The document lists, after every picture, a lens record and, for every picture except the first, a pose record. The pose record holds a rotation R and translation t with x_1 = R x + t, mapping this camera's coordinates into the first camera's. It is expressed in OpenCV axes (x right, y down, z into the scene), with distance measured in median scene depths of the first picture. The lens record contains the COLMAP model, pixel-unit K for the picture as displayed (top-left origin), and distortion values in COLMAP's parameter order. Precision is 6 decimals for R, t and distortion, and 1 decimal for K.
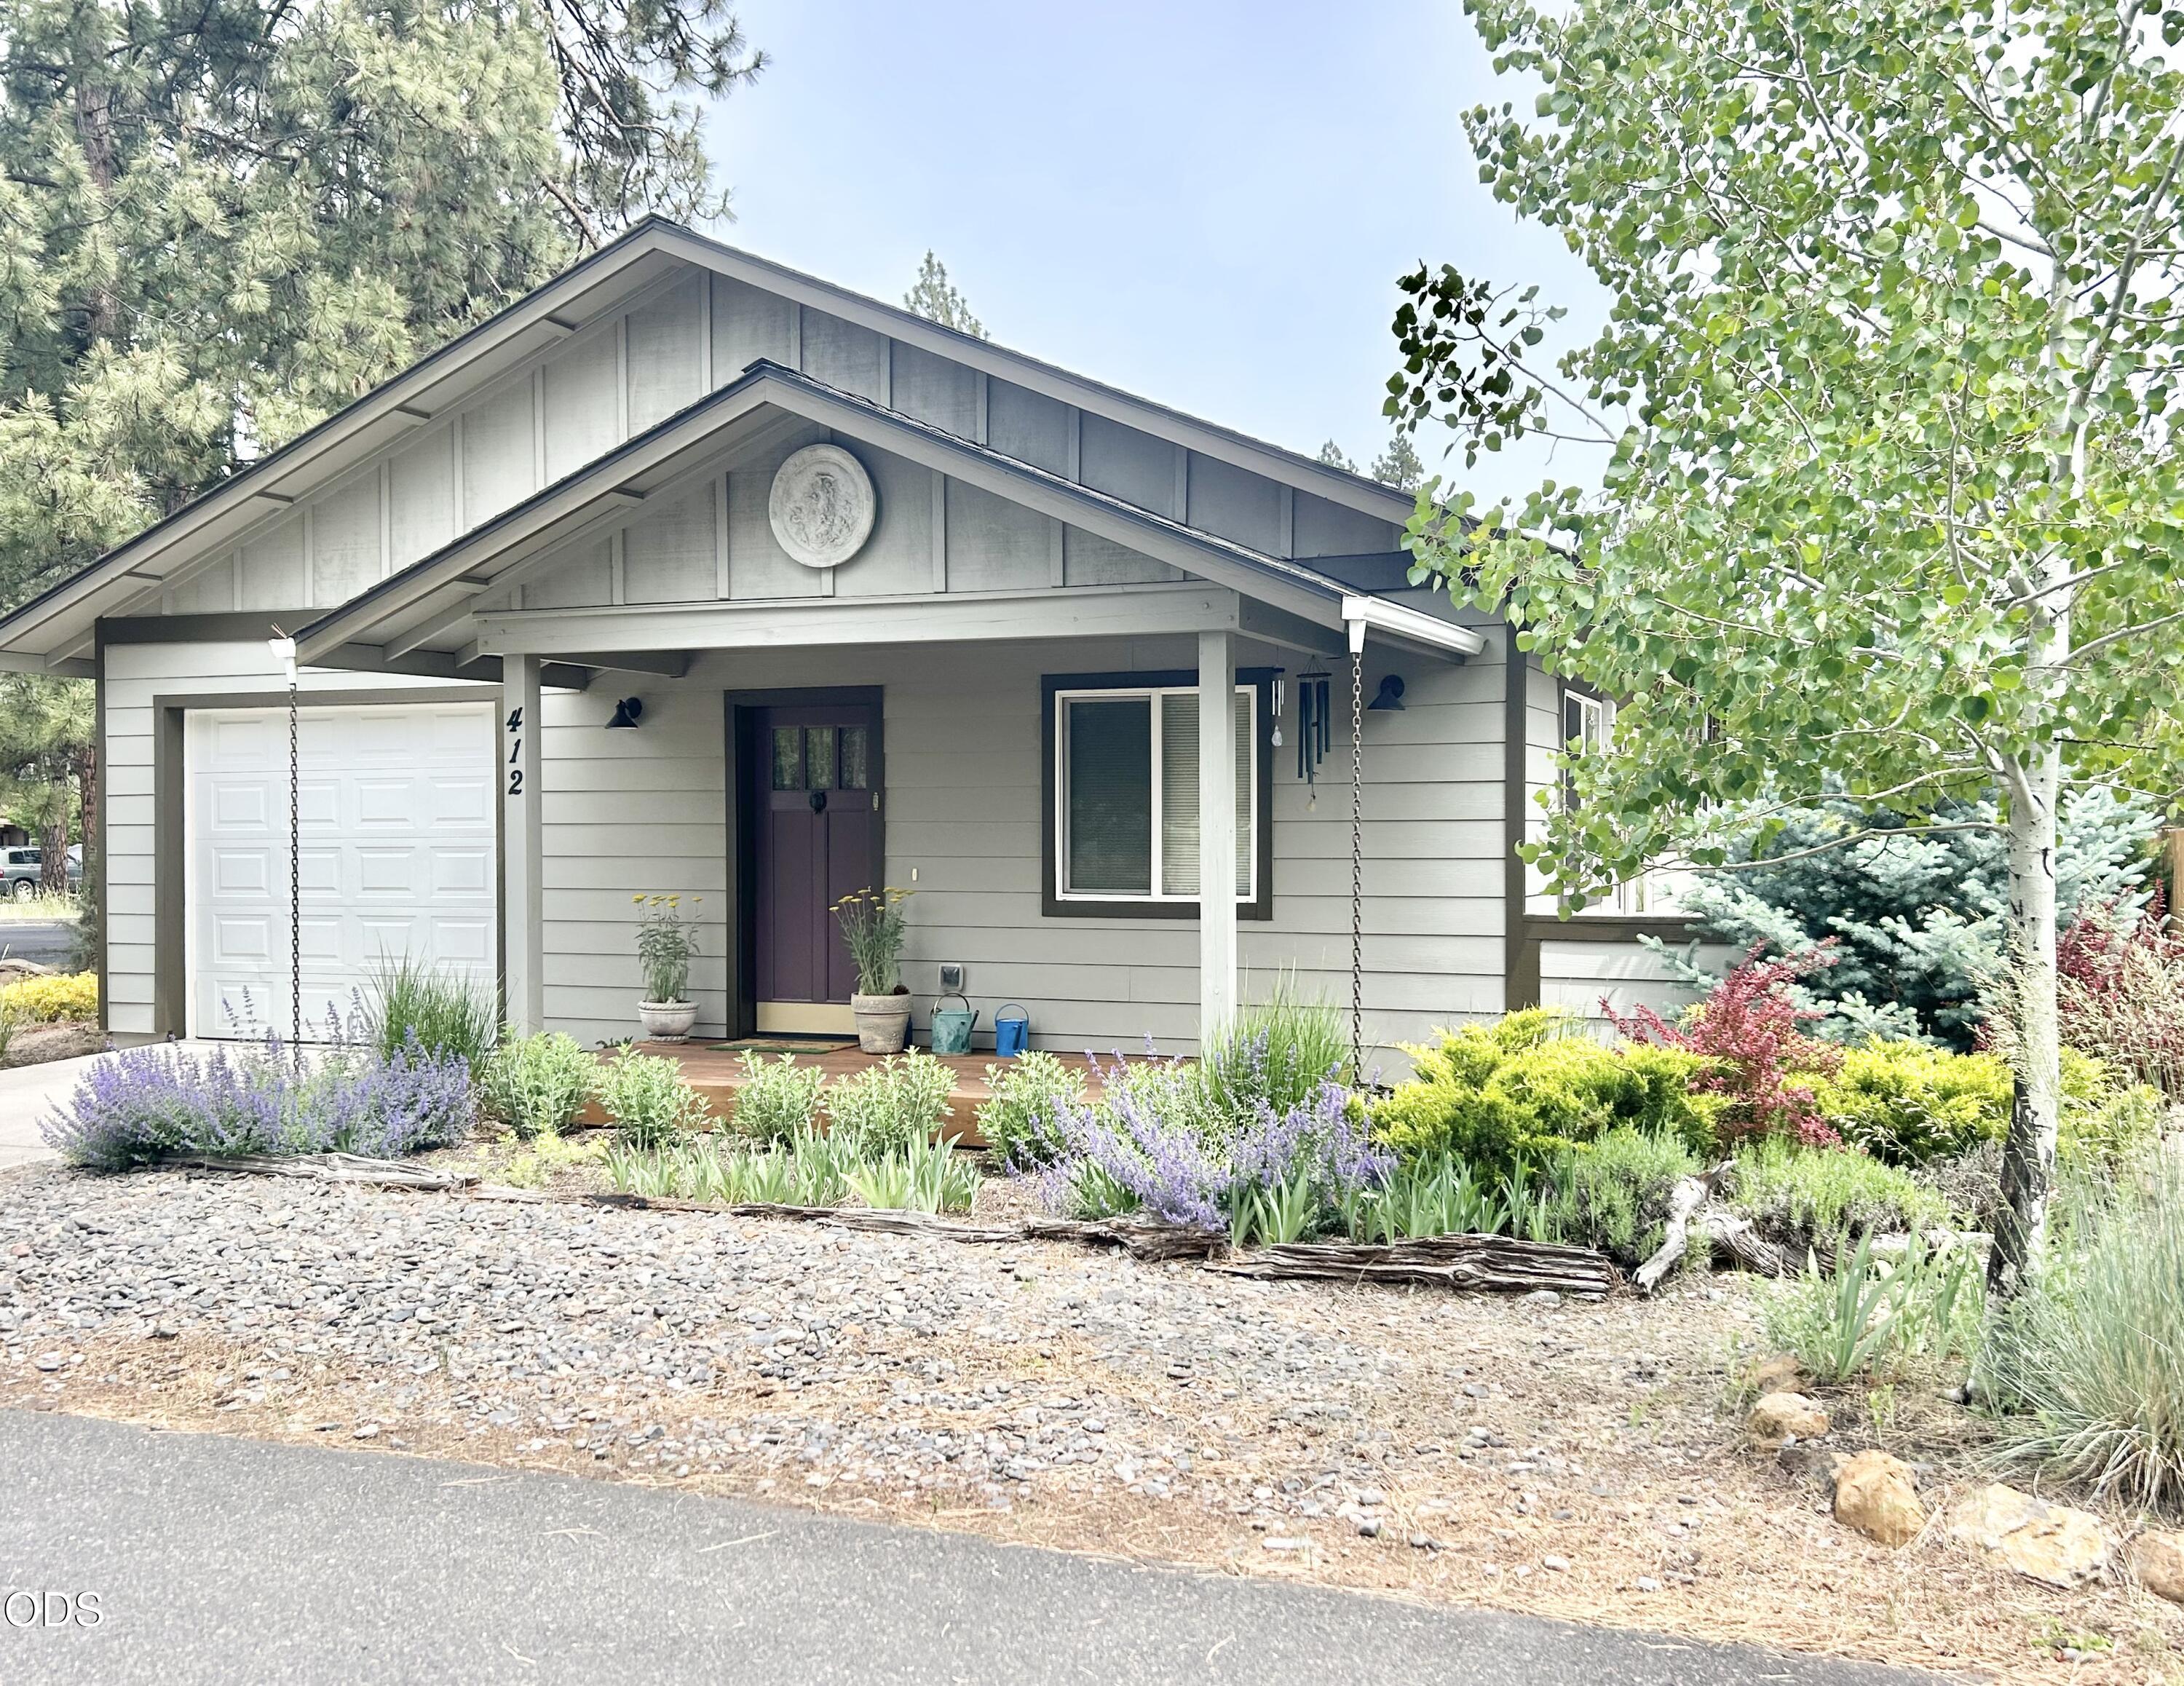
lens RADIAL K [[2046.0, 0, 1092.0], [0, 2046.0, 843.0], [0, 0, 1]] dist [0.144410, -0.350989]
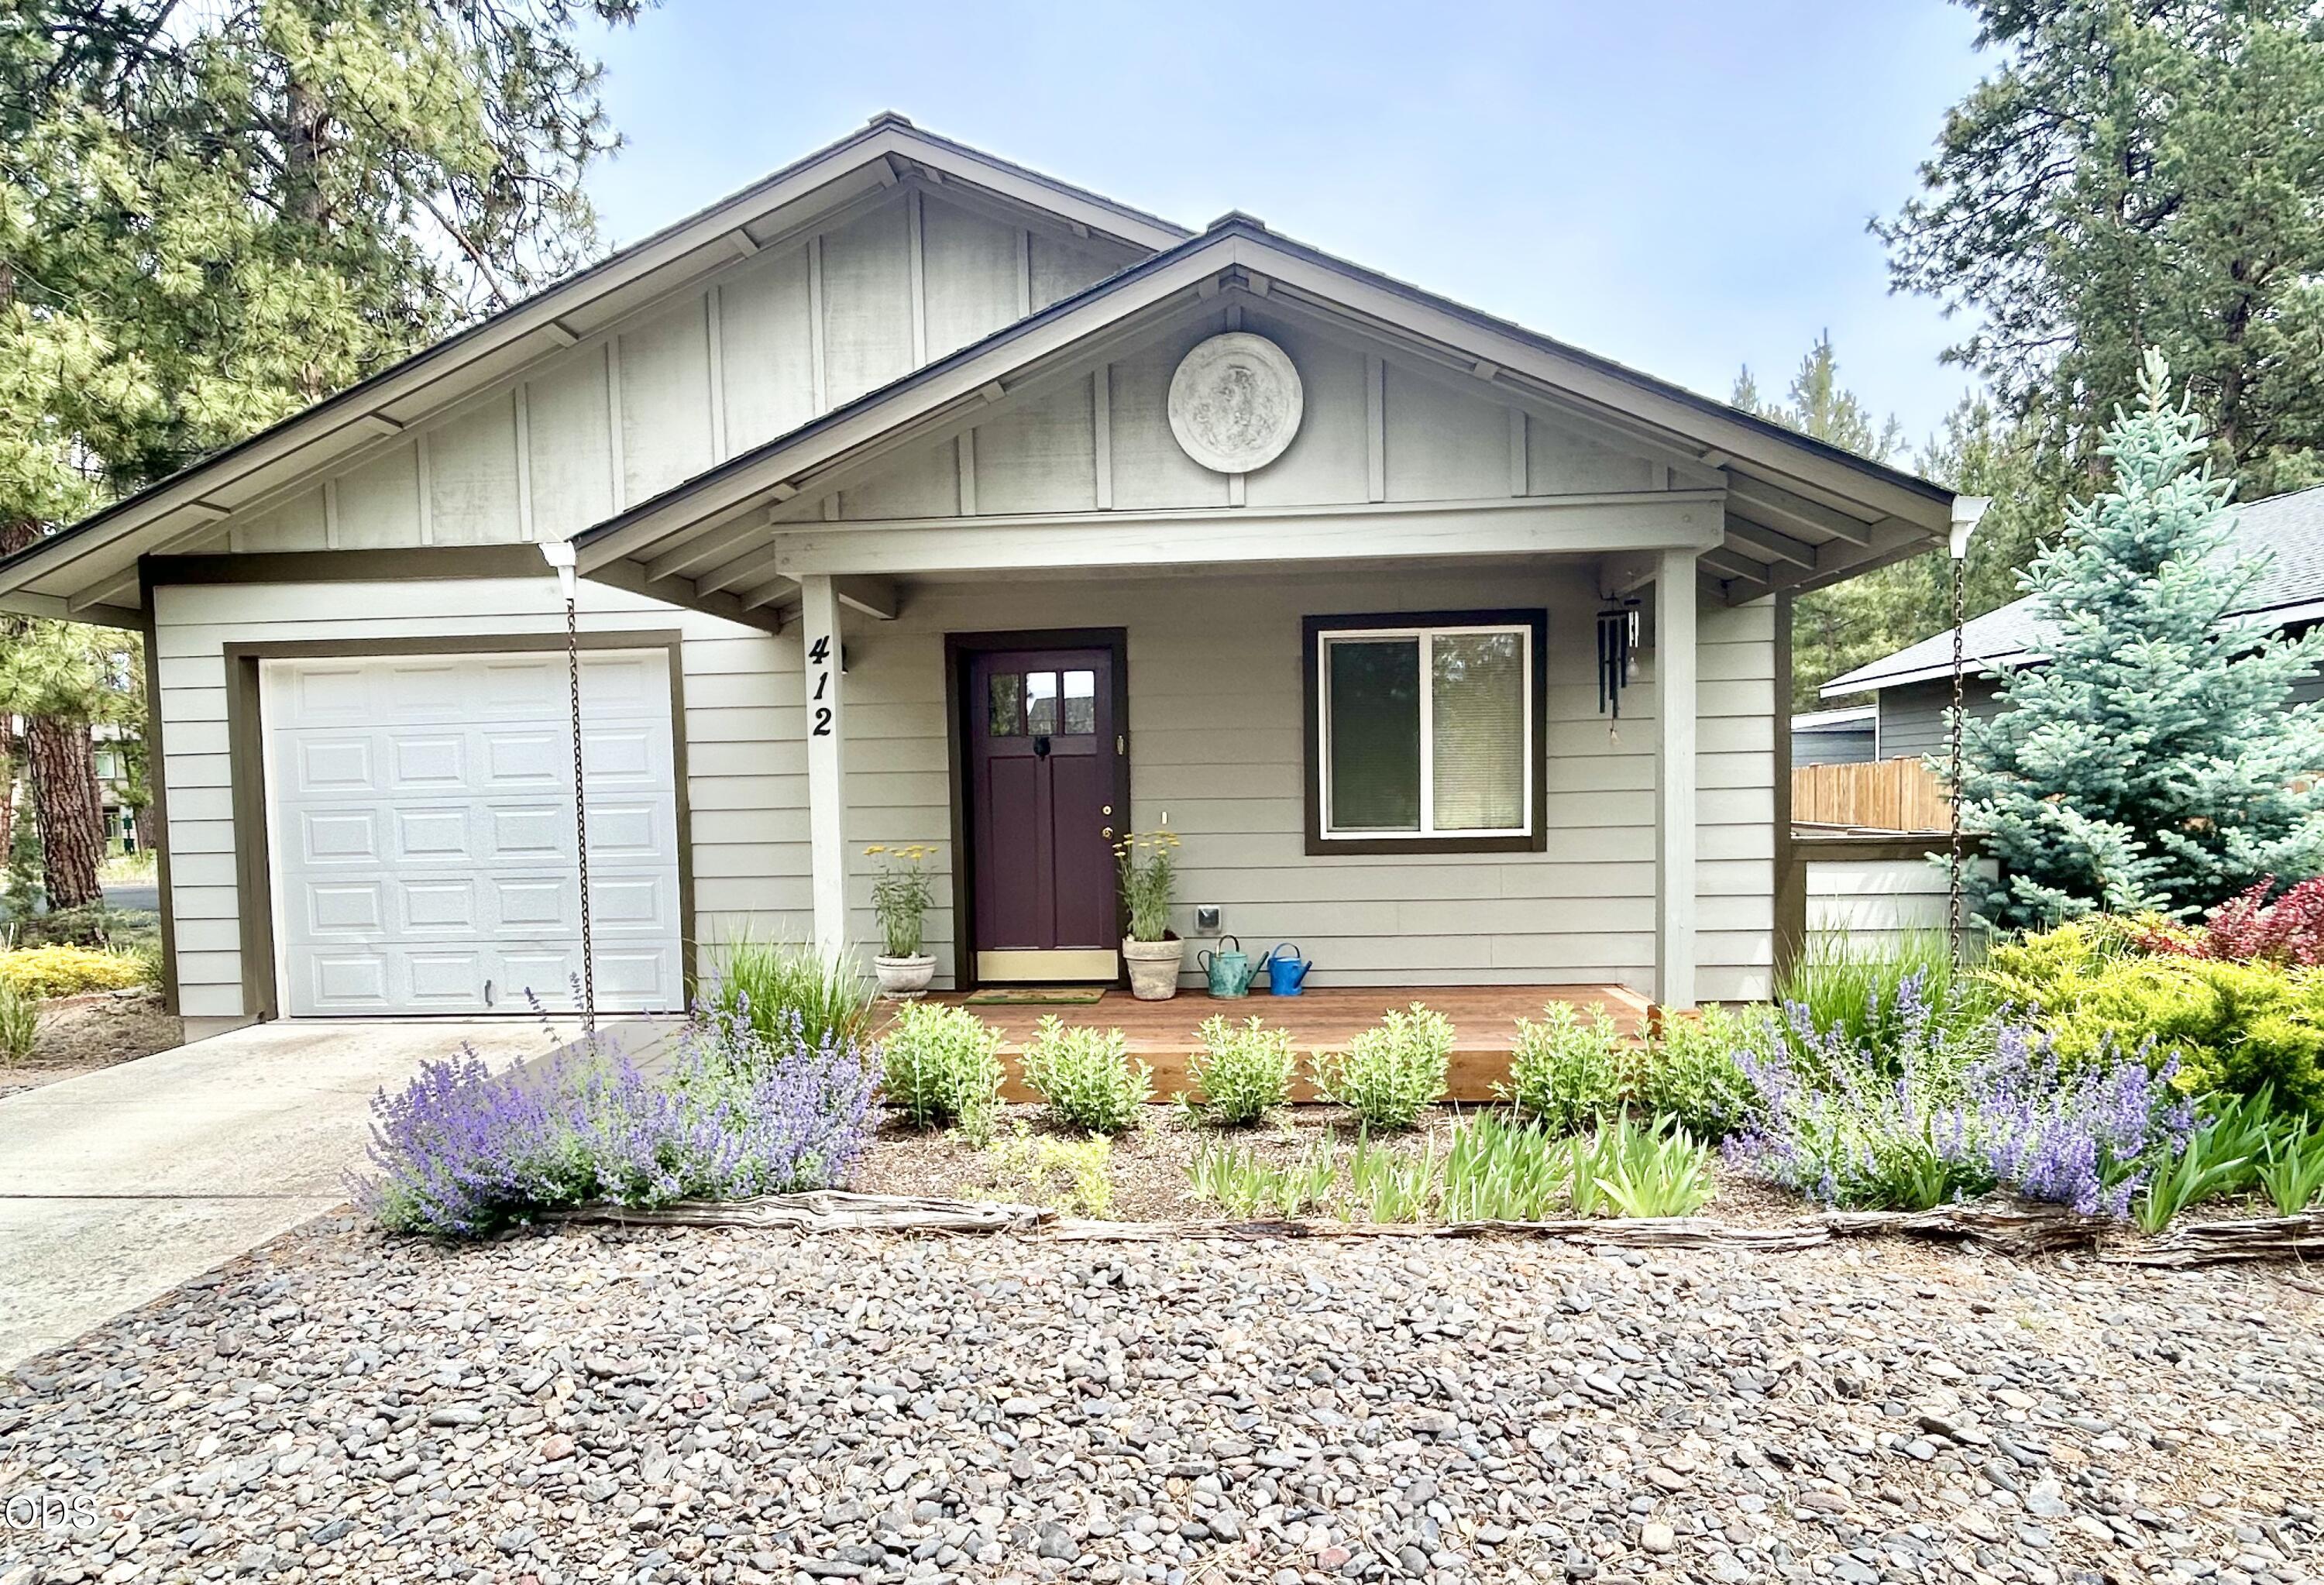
lens RADIAL K [[1382.8, 0, 1154.0], [0, 1382.8, 865.1], [0, 0, 1]] dist [-0.002596, -0.002330]
pose [[0.953867, -0.035144, 0.298165, -0.301271], [0.021658, 0.998592, 0.048415, 0.005822], [-0.299446, -0.039724, 0.953286, 0.369018]]
